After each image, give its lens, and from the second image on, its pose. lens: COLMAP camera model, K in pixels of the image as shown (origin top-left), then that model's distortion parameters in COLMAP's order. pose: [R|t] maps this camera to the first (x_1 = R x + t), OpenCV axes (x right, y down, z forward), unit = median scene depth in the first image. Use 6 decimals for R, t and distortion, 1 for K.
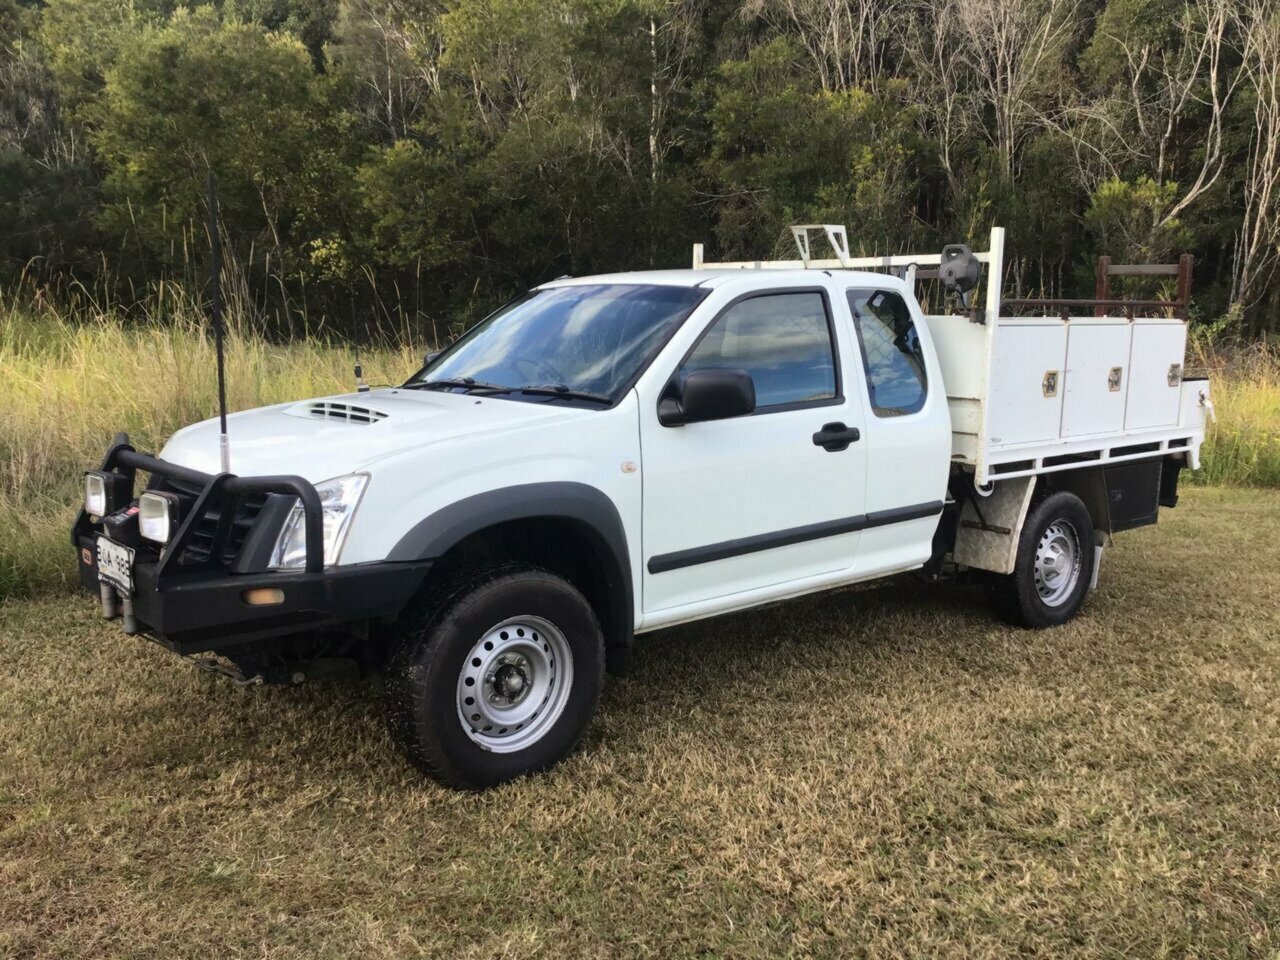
lens RADIAL K [[1143.2, 0, 652.4], [0, 1143.2, 475.2], [0, 0, 1]] dist [0.102111, -0.154321]
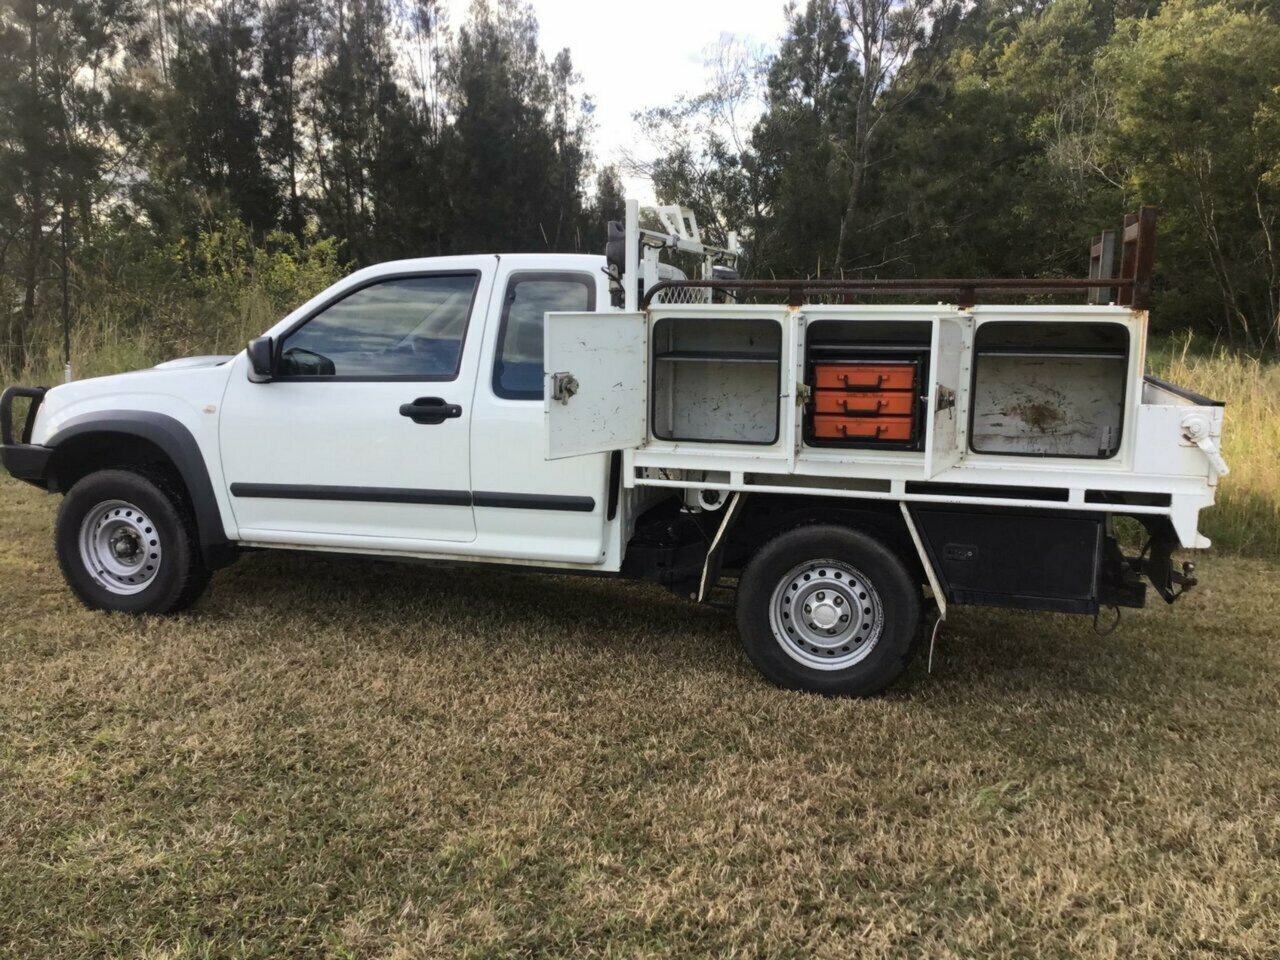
lens RADIAL K [[1143.2, 0, 652.4], [0, 1143.2, 475.2], [0, 0, 1]] dist [0.102111, -0.154321]
pose [[0.555511, 0.114596, -0.823575, 1.136098], [-0.126586, 0.990568, 0.052449, -0.055337], [0.821817, 0.075117, 0.564778, 0.560246]]
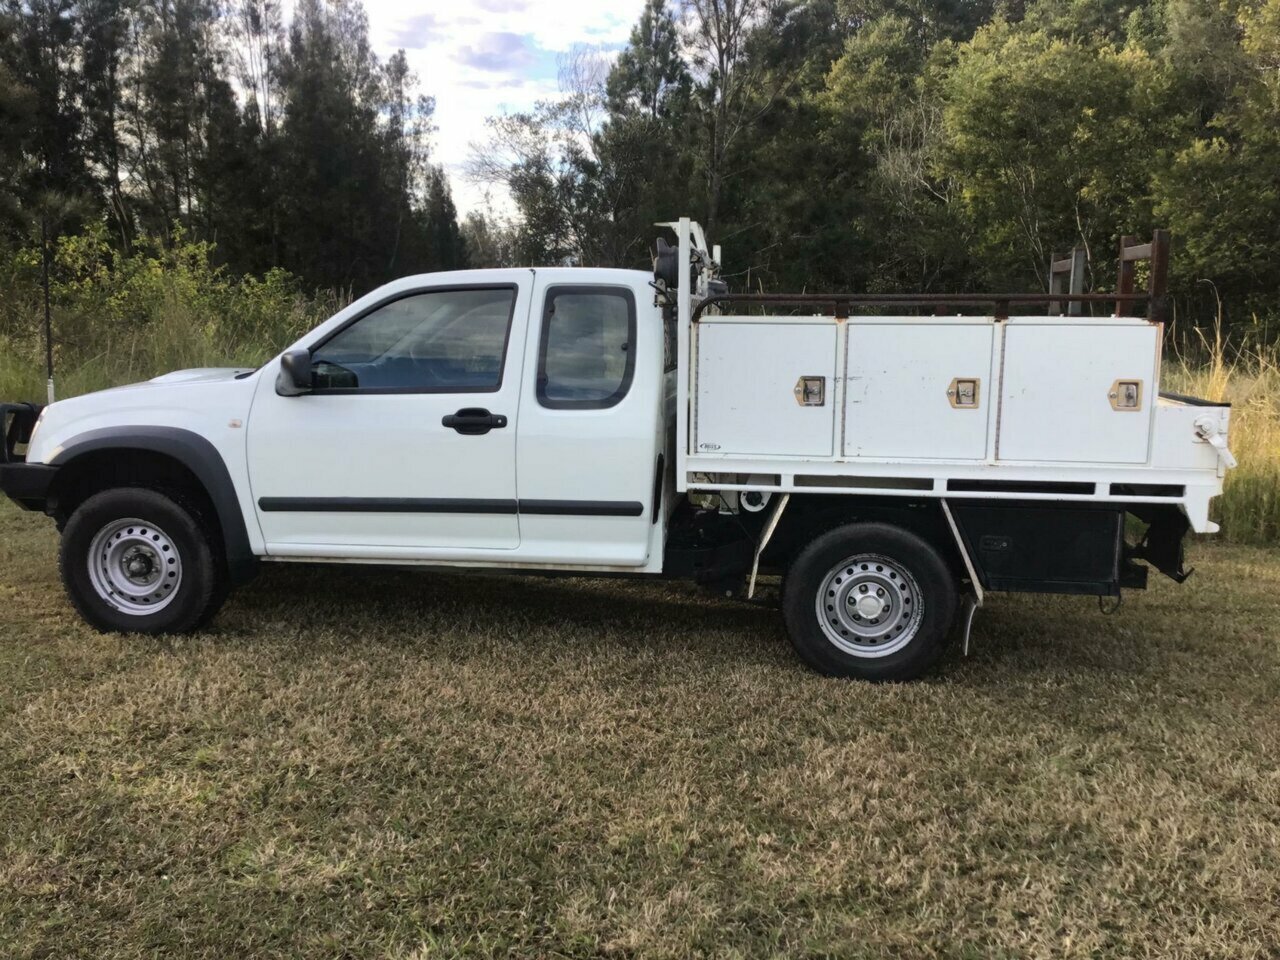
lens RADIAL K [[1143.2, 0, 652.4], [0, 1143.2, 475.2], [0, 0, 1]] dist [0.102111, -0.154321]
pose [[0.674814, 0.097130, -0.731568, 1.048531], [-0.109964, 0.993468, 0.030469, -0.033807], [0.729749, 0.059885, 0.681087, 0.380083]]
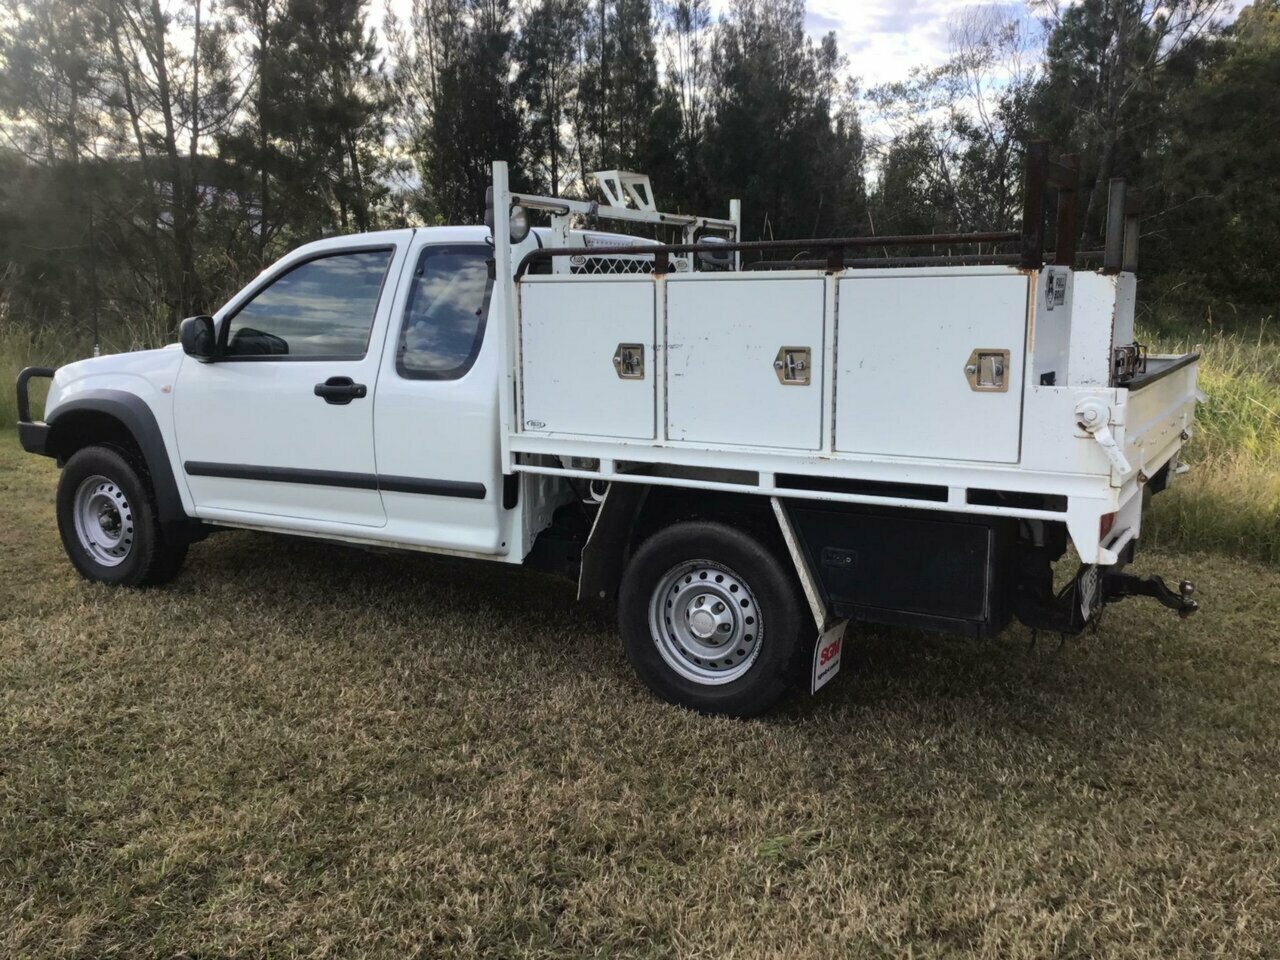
lens RADIAL K [[1143.2, 0, 652.4], [0, 1143.2, 475.2], [0, 0, 1]] dist [0.102111, -0.154321]
pose [[0.331735, 0.130924, -0.934243, 1.207639], [-0.131284, 0.987093, 0.091714, -0.088672], [0.934193, 0.092226, 0.344642, 0.893036]]
